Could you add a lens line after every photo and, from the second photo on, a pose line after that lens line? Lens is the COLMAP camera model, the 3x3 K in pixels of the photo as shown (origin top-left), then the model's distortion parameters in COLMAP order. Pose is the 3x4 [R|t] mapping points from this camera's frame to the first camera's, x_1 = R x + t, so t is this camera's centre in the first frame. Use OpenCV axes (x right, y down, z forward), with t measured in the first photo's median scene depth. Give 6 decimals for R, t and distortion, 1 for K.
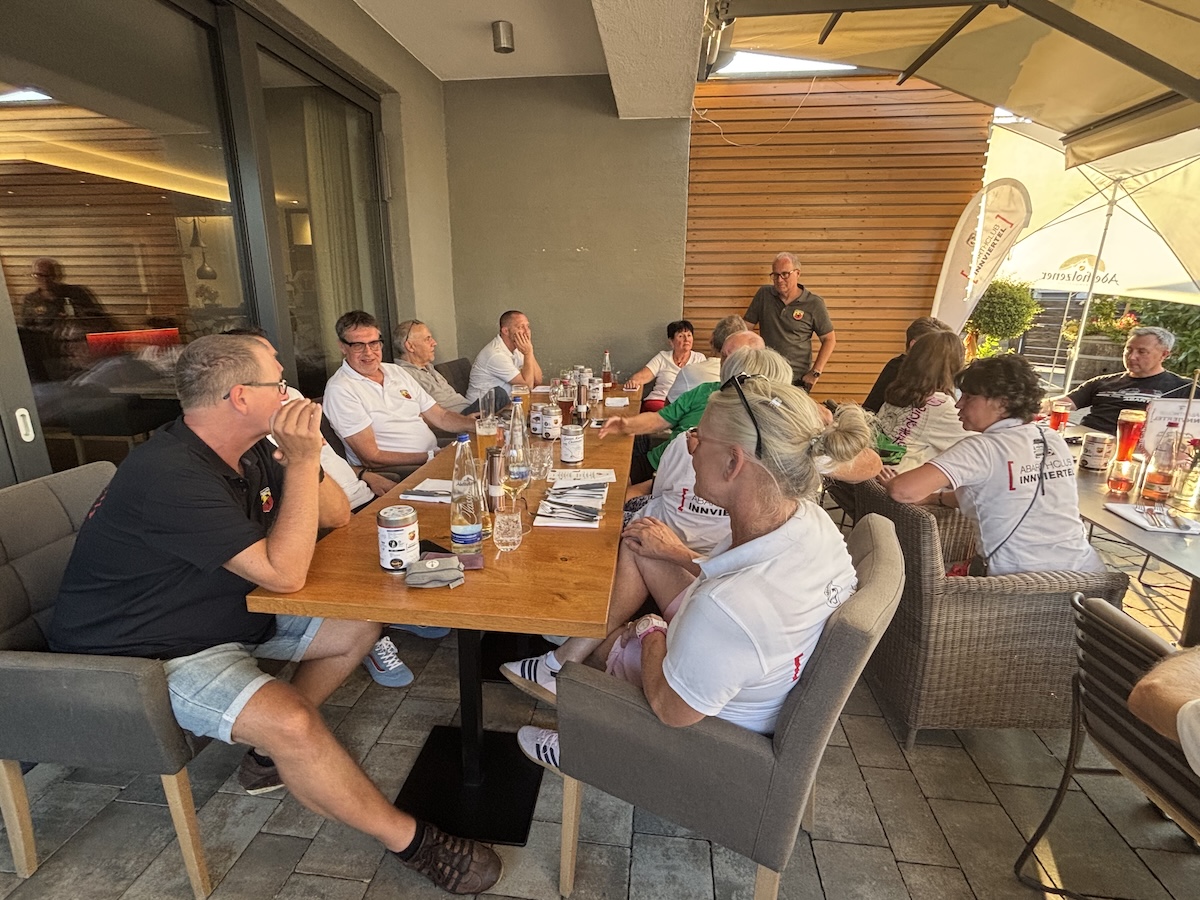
lens RADIAL K [[571.2, 0, 600.1], [0, 571.2, 441.6], [0, 0, 1]] dist [0.000937, 0.001008]
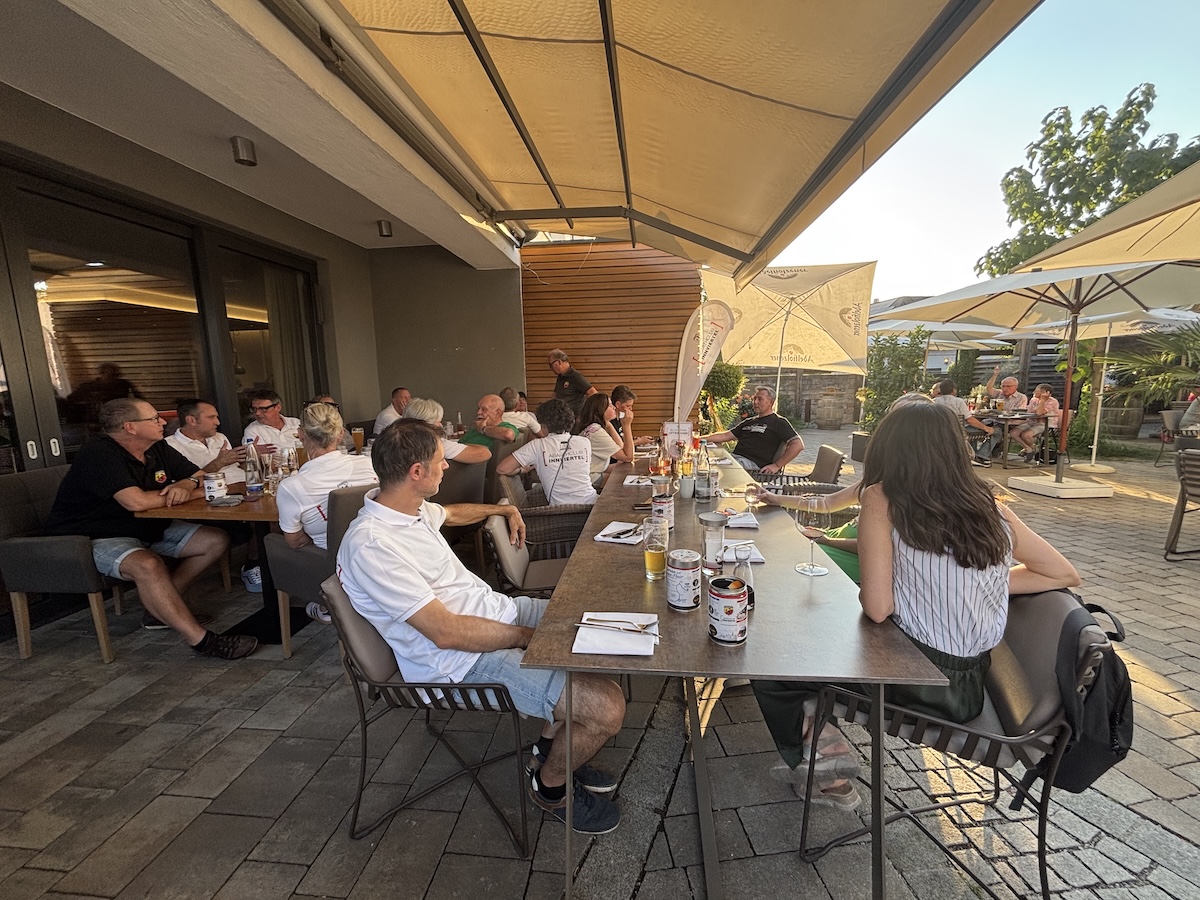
lens RADIAL K [[478.7, 0, 603.1], [0, 478.7, 452.9], [0, 0, 1]] dist [0.017990, -0.000125]
pose [[0.999670, -0.023134, -0.011123, 0.644769], [0.021889, 0.994608, -0.101368, 0.146726], [0.013408, 0.101091, 0.994787, -0.462682]]
